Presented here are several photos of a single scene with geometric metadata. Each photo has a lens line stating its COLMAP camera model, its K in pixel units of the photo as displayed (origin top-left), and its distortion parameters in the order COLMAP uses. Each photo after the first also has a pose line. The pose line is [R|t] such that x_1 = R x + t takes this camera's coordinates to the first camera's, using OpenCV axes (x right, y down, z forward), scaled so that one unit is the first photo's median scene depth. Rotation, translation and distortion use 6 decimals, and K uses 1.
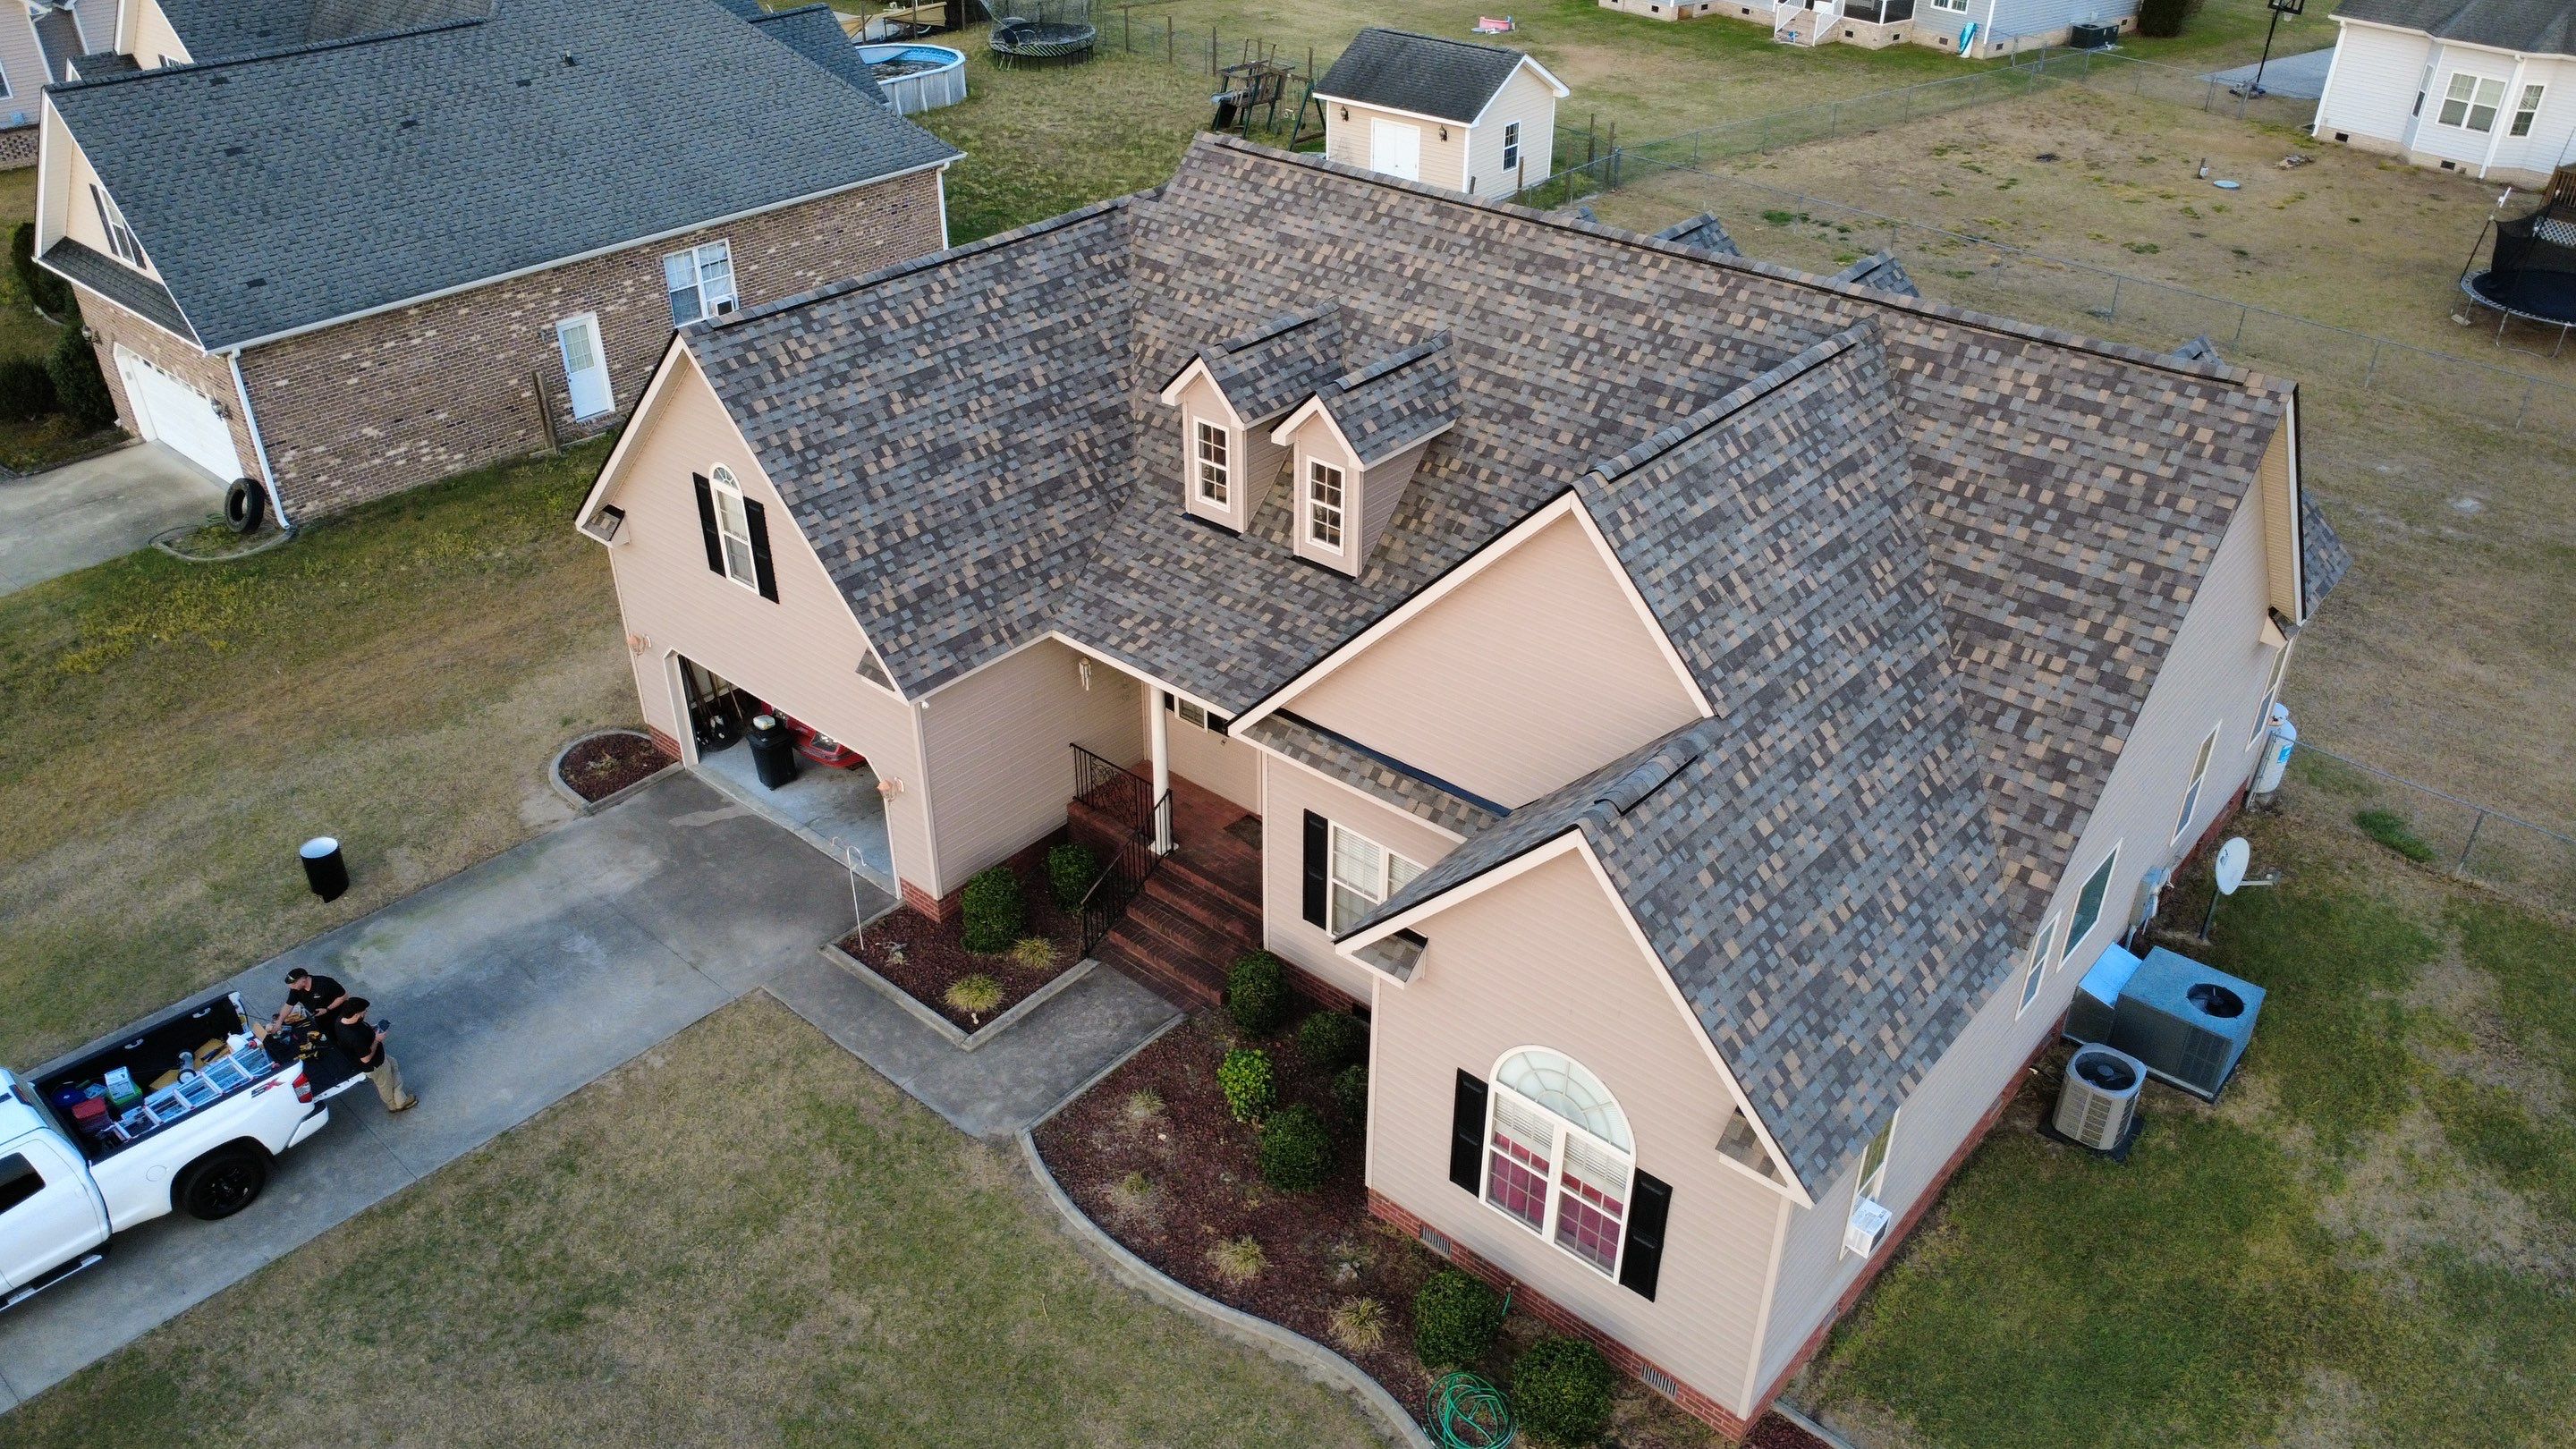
lens RADIAL K [[1865.5, 0, 1288.2], [0, 1865.5, 724.3], [0, 0, 1]] dist [-0.001364, 0.006219]
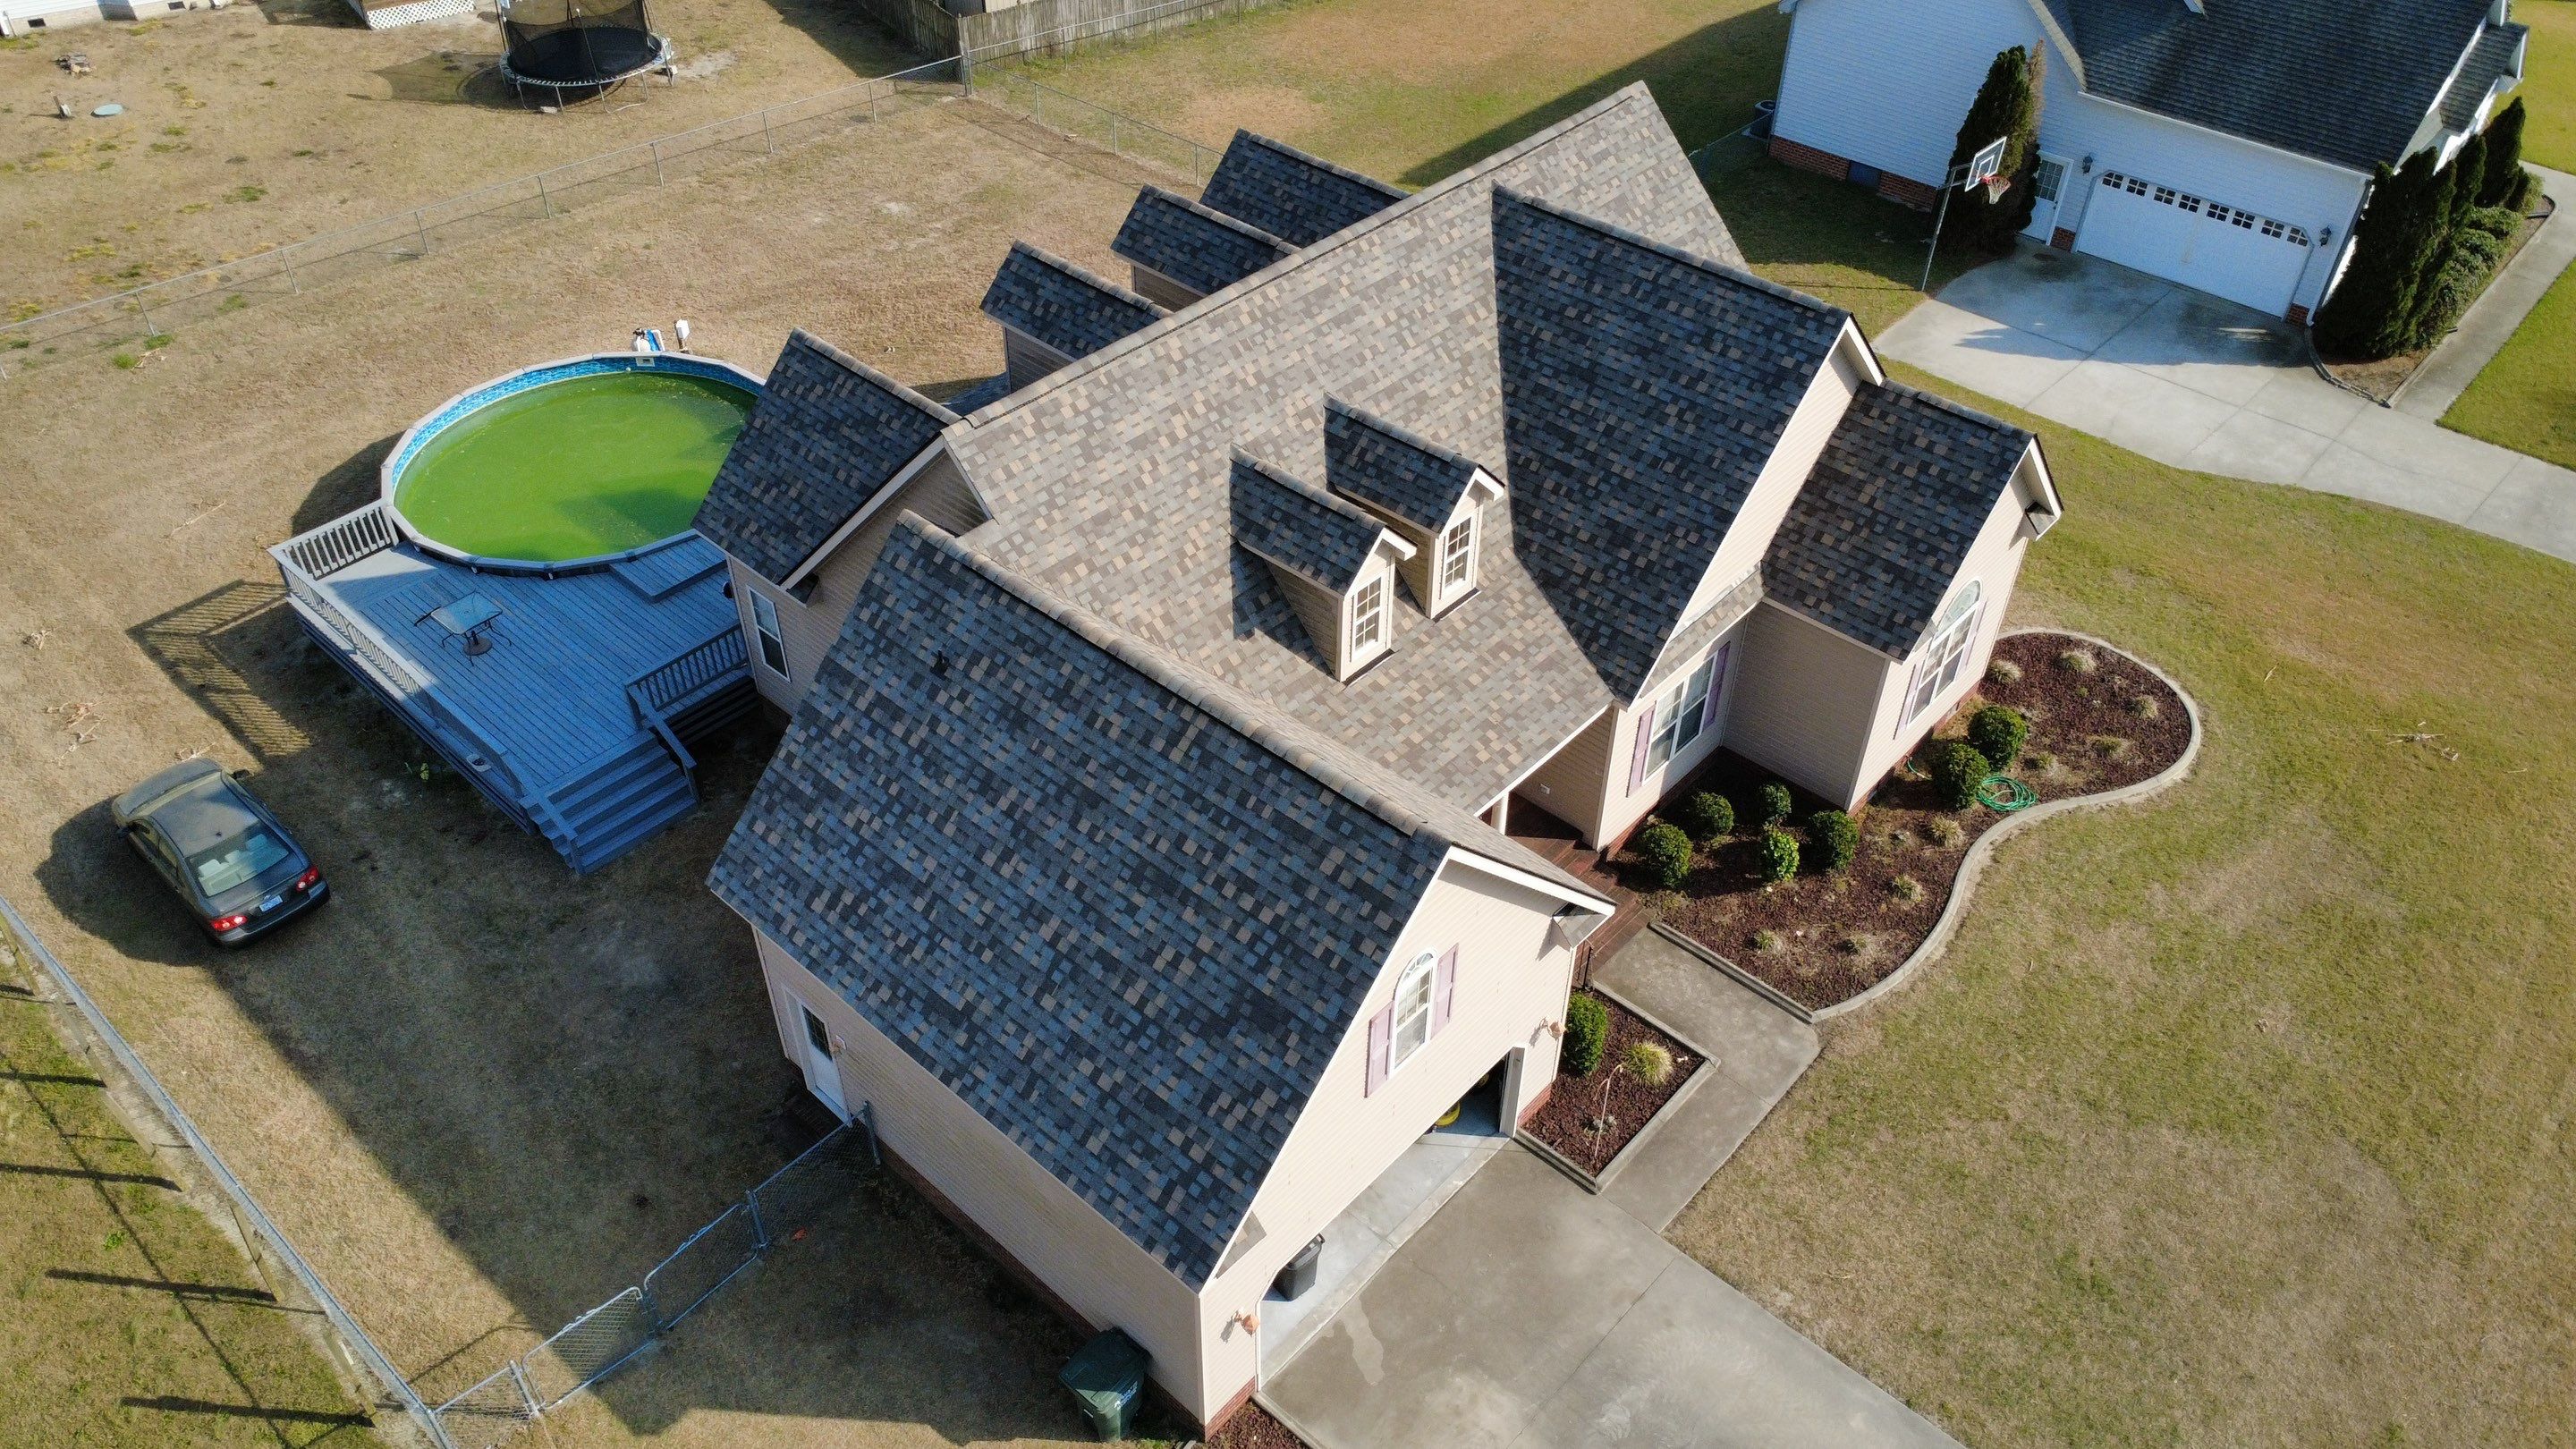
lens RADIAL K [[1865.5, 0, 1289.9], [0, 1865.5, 724.4], [0, 0, 1]] dist [-0.001364, 0.006219]
pose [[0.022136, -0.651759, 0.758103, -0.906899], [0.516598, 0.656667, 0.549468, -0.725351], [-0.855942, 0.379472, 0.351233, 0.740751]]
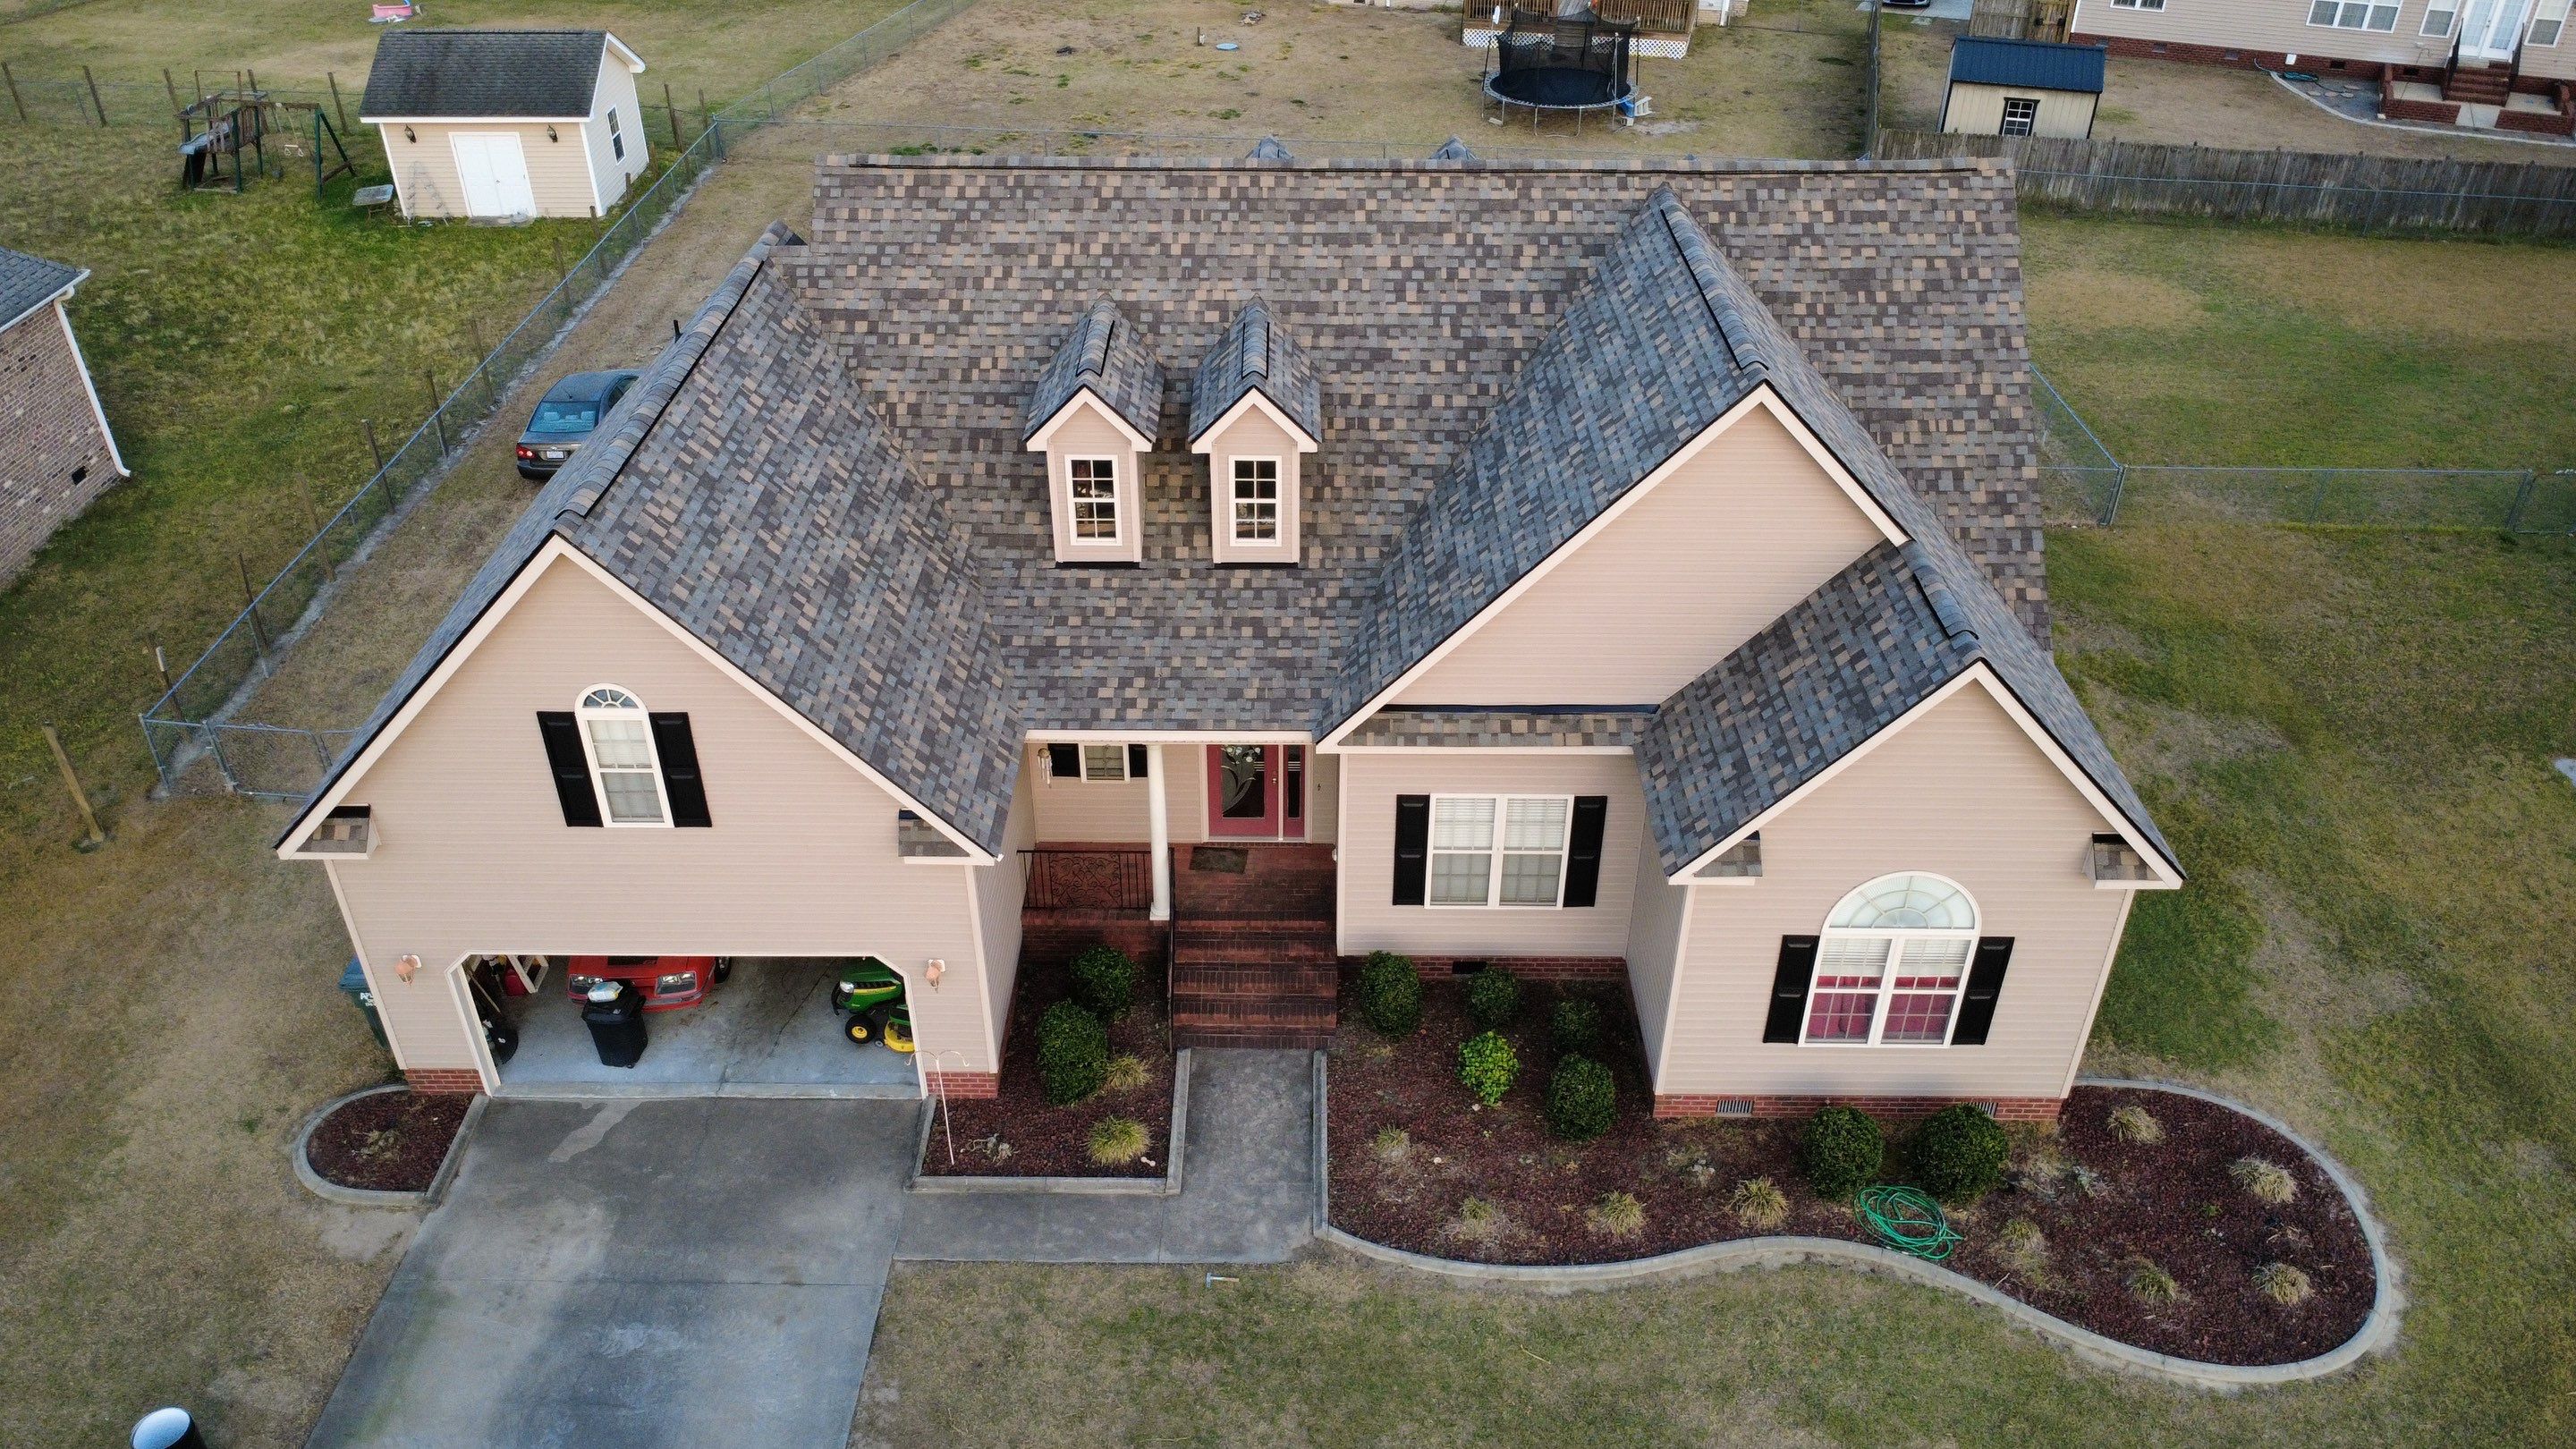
lens RADIAL K [[1865.5, 0, 1288.8], [0, 1865.5, 723.8], [0, 0, 1]] dist [-0.001364, 0.006219]
pose [[0.761429, -0.361097, 0.538364, -0.528720], [0.340982, 0.929417, 0.141125, -0.141843], [-0.551324, 0.076116, 0.830812, 0.208302]]
